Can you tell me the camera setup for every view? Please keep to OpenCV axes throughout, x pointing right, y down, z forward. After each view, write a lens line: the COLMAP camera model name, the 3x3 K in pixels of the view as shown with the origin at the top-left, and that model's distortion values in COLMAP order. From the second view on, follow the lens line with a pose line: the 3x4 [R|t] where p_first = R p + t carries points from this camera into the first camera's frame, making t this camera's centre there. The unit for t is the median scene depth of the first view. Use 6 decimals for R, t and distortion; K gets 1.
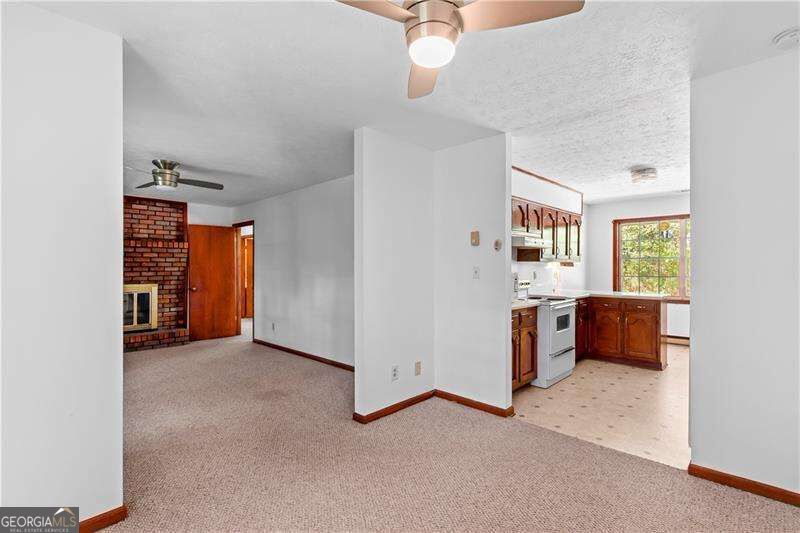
lens RADIAL K [[372.5, 0, 401.9], [0, 372.5, 262.7], [0, 0, 1]] dist [0.001964, 0.000077]
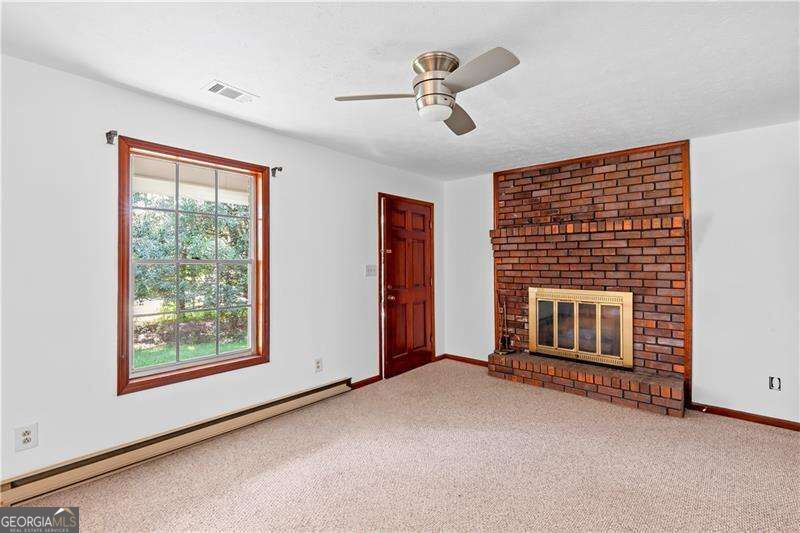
lens RADIAL K [[369.2, 0, 398.1], [0, 369.2, 258.2], [0, 0, 1]] dist [0.000231, -0.000037]
pose [[0.034356, -0.006560, -0.999388, -0.086146], [0.011975, 0.999909, -0.006152, 0.001618], [0.999338, -0.011756, 0.034432, 0.607416]]
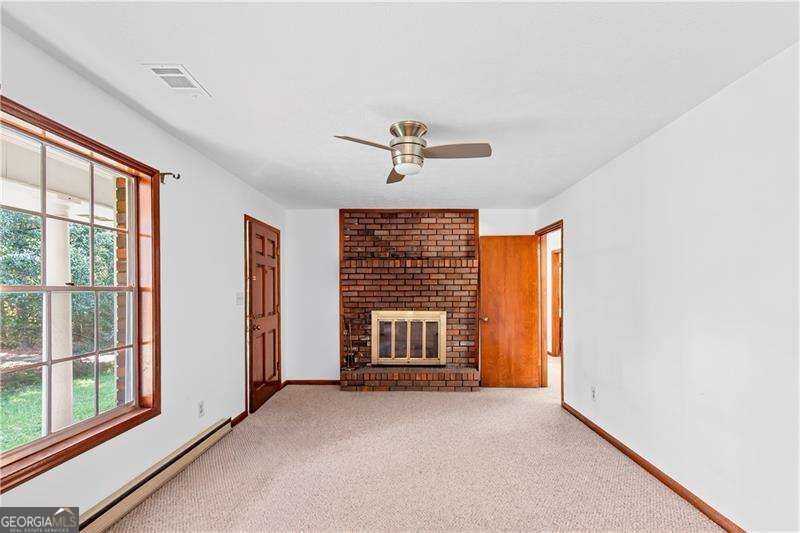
lens RADIAL K [[371.8, 0, 402.5], [0, 371.8, 287.8], [0, 0, 1]] dist [0.001634, 0.000102]
pose [[0.680182, 0.001937, -0.733041, -0.115814], [0.005006, 0.999961, 0.007286, -0.002033], [0.733026, -0.008625, 0.680146, 0.365444]]
